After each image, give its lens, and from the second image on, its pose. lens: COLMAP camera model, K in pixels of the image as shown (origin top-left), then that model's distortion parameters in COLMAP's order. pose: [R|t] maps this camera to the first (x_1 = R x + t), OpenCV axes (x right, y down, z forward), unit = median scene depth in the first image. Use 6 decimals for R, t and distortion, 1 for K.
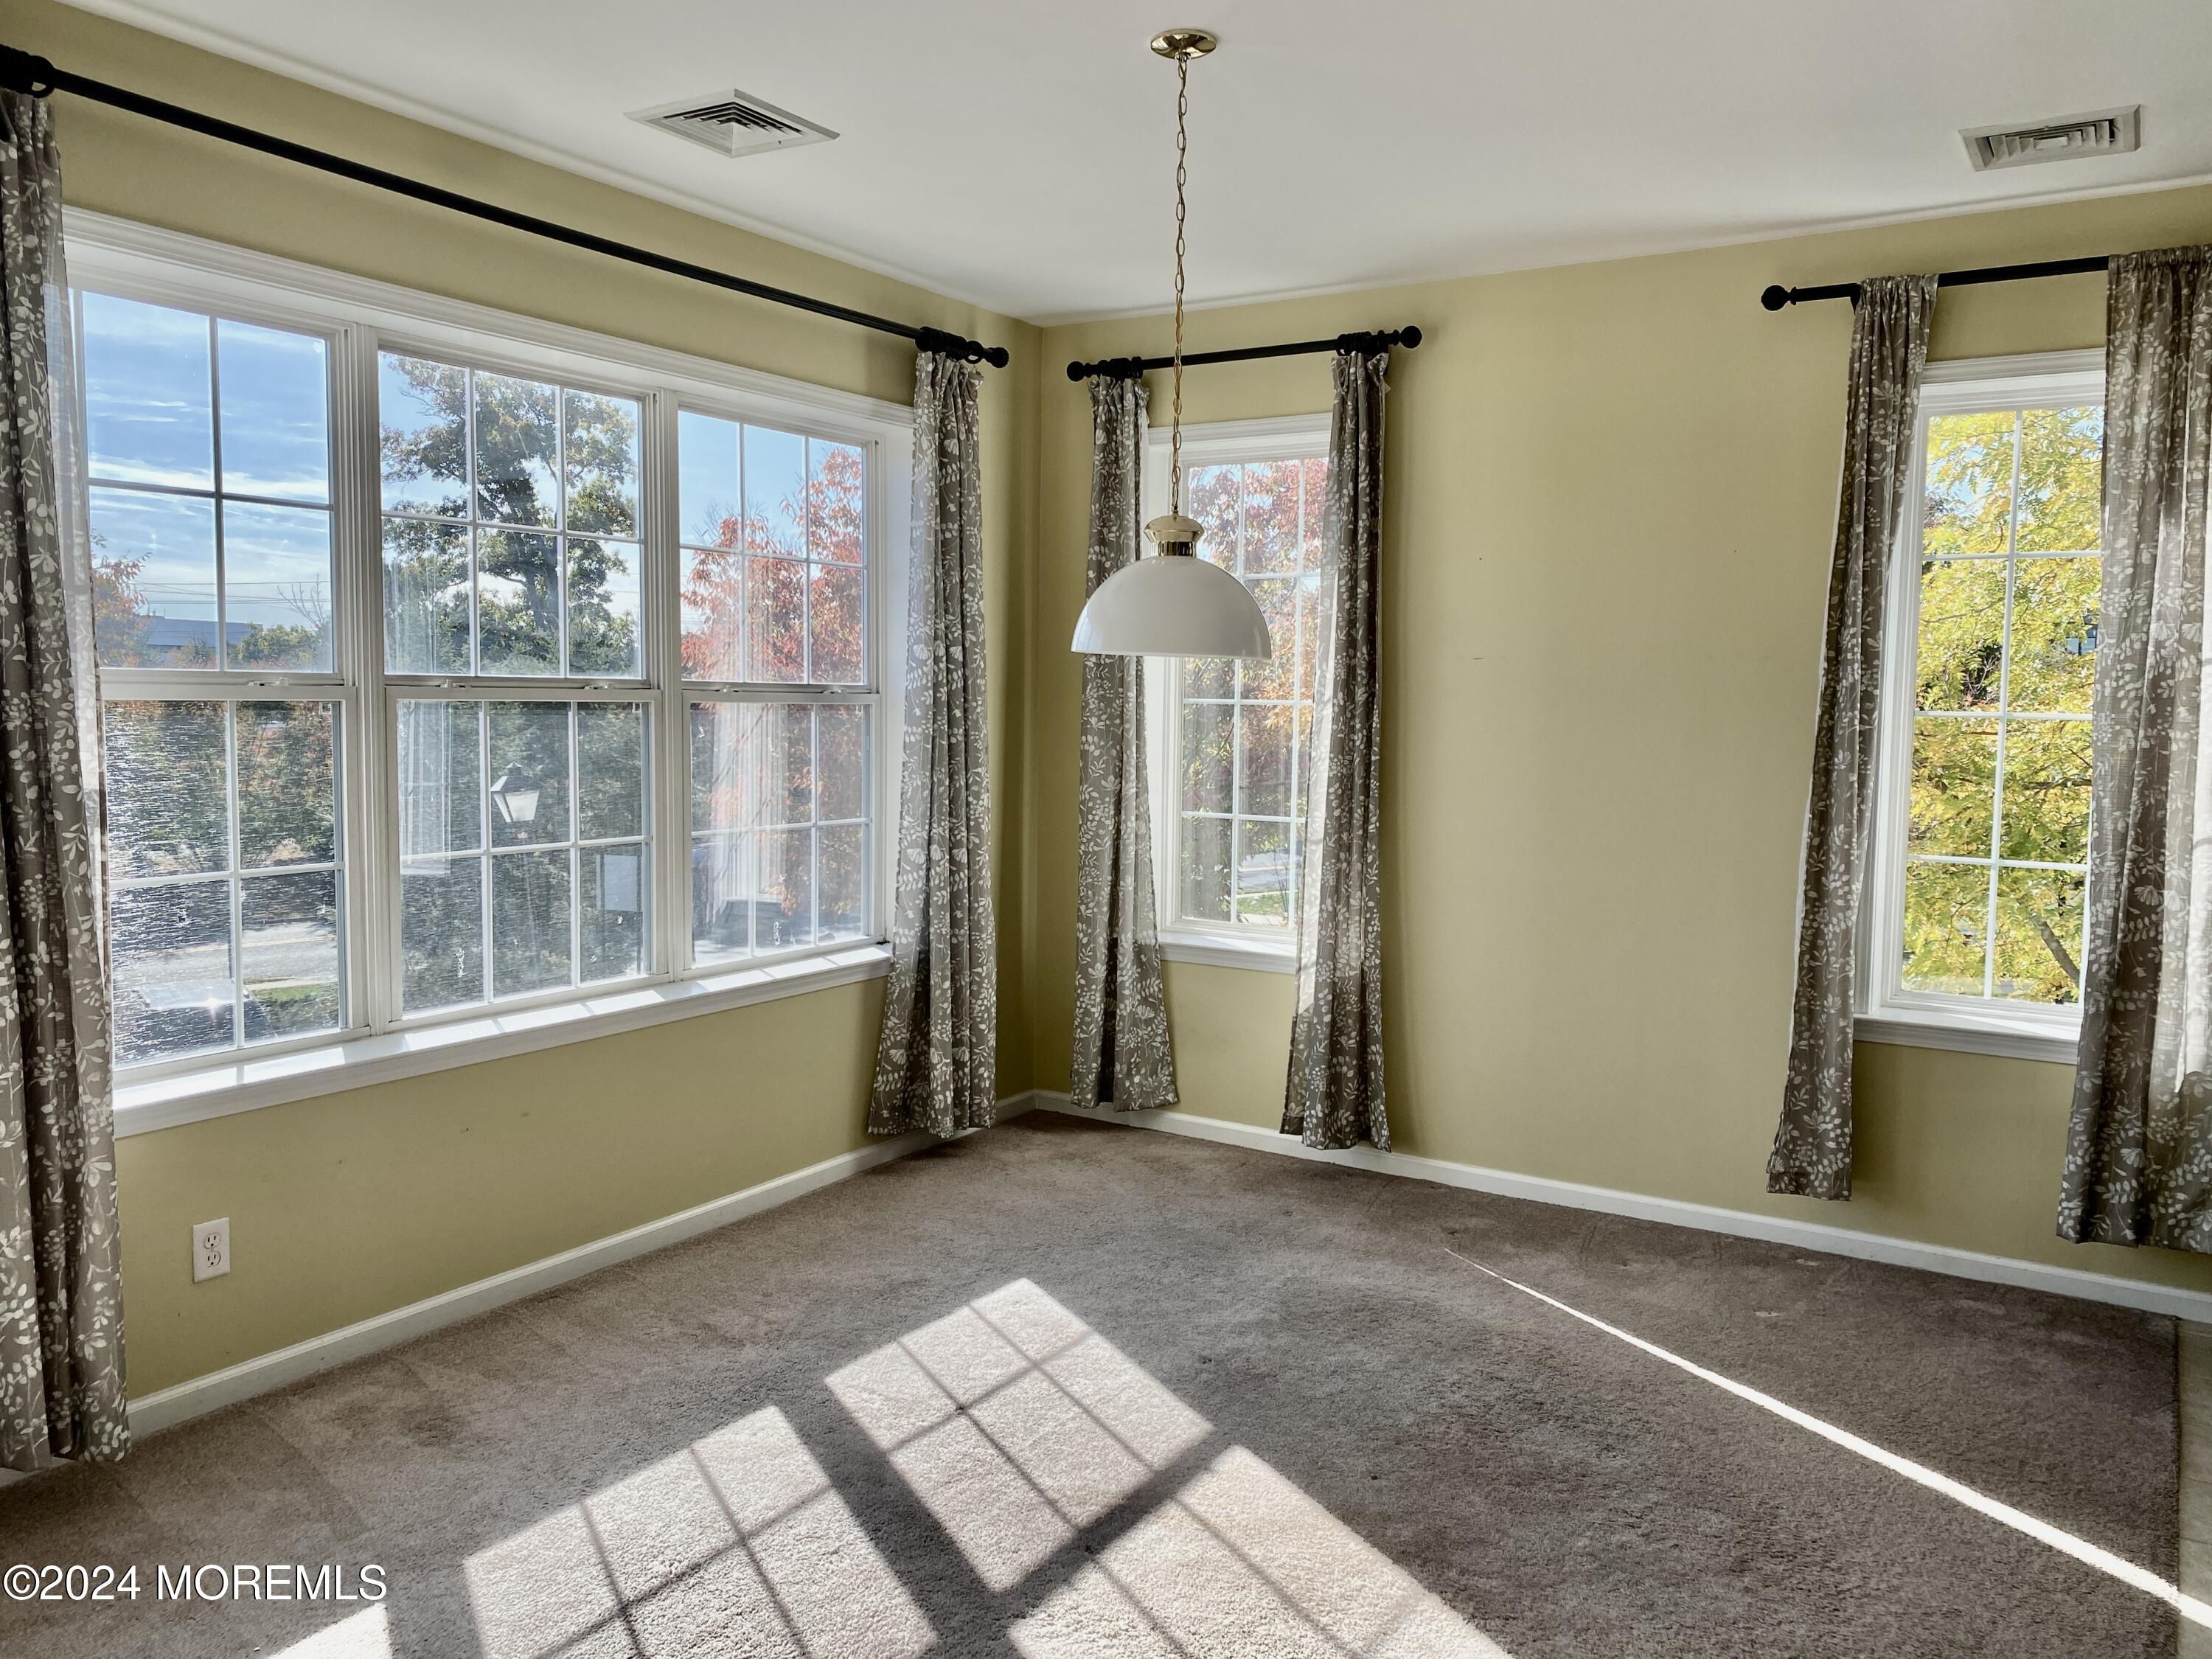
lens RADIAL K [[1689.9, 0, 1096.8], [0, 1689.9, 816.5], [0, 0, 1]] dist [0.030807, -0.033613]
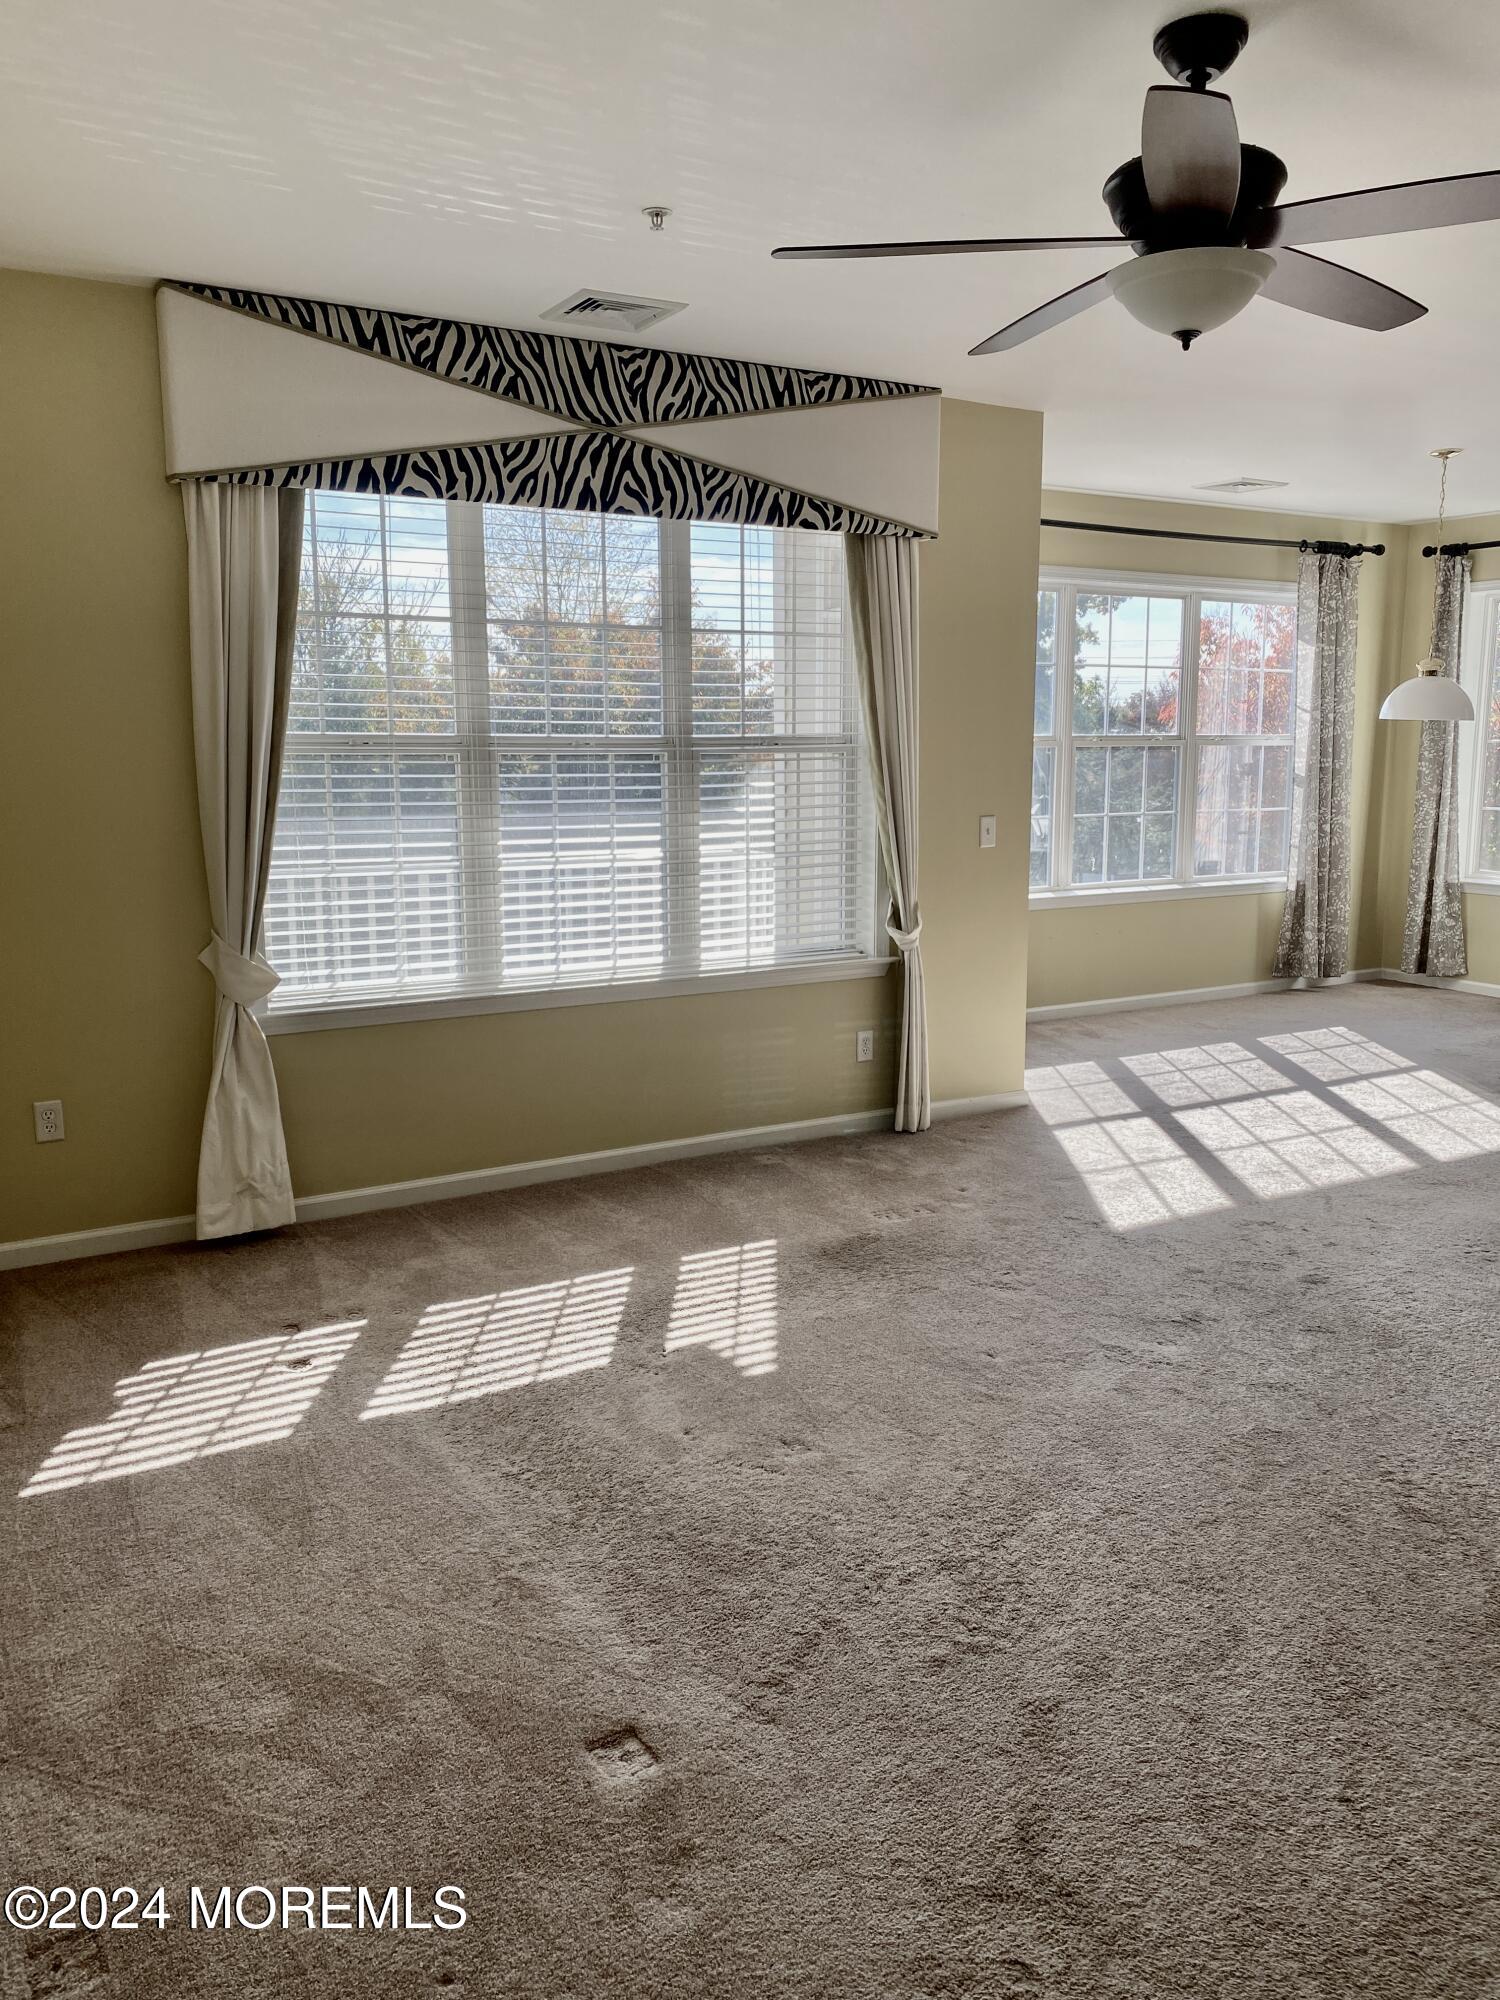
lens RADIAL K [[1527.9, 0, 762.0], [0, 1527.9, 988.9], [0, 0, 1]] dist [0.030807, -0.033613]
pose [[0.890078, 0.058177, -0.452080, 0.150330], [-0.020173, 0.995877, 0.088438, 0.075076], [0.455361, -0.069596, 0.887582, -0.943497]]
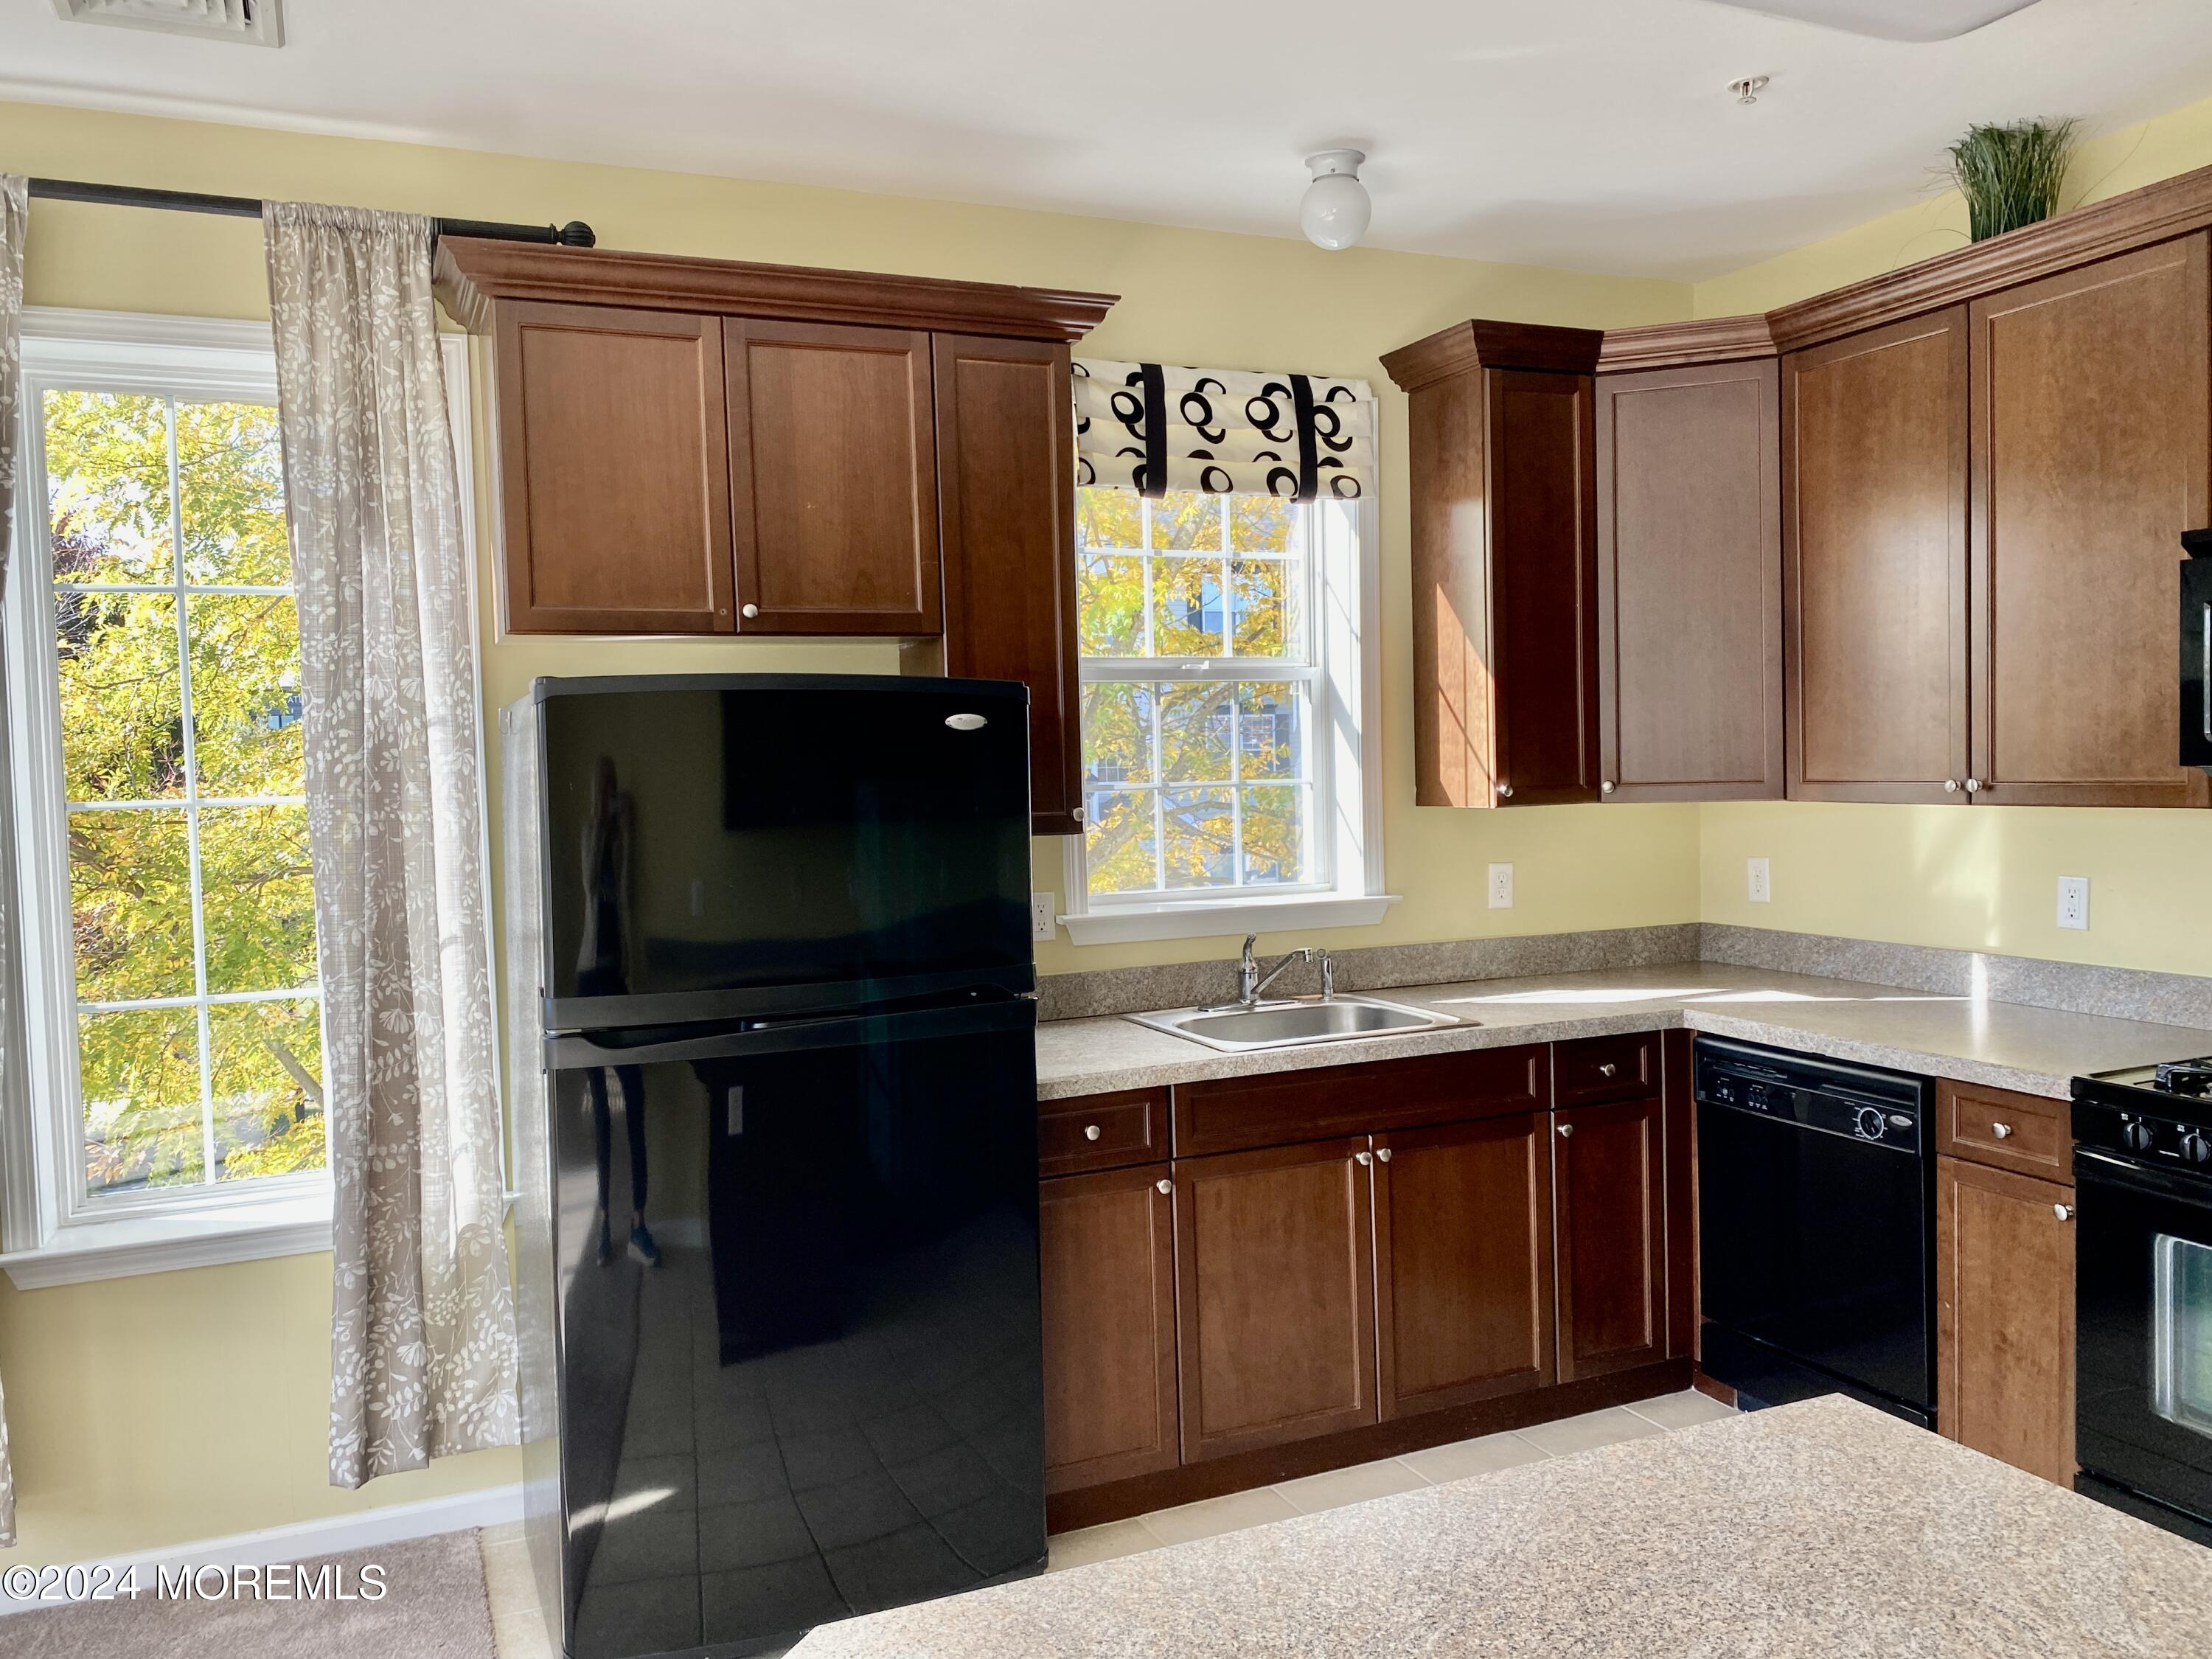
lens RADIAL K [[1689.9, 0, 1095.4], [0, 1689.9, 831.6], [0, 0, 1]] dist [0.030807, -0.033613]
pose [[0.567600, -0.066398, 0.820623, 0.146221], [0.097585, 0.995142, 0.013022, -0.018231], [-0.817501, 0.072689, 0.571322, 0.252248]]
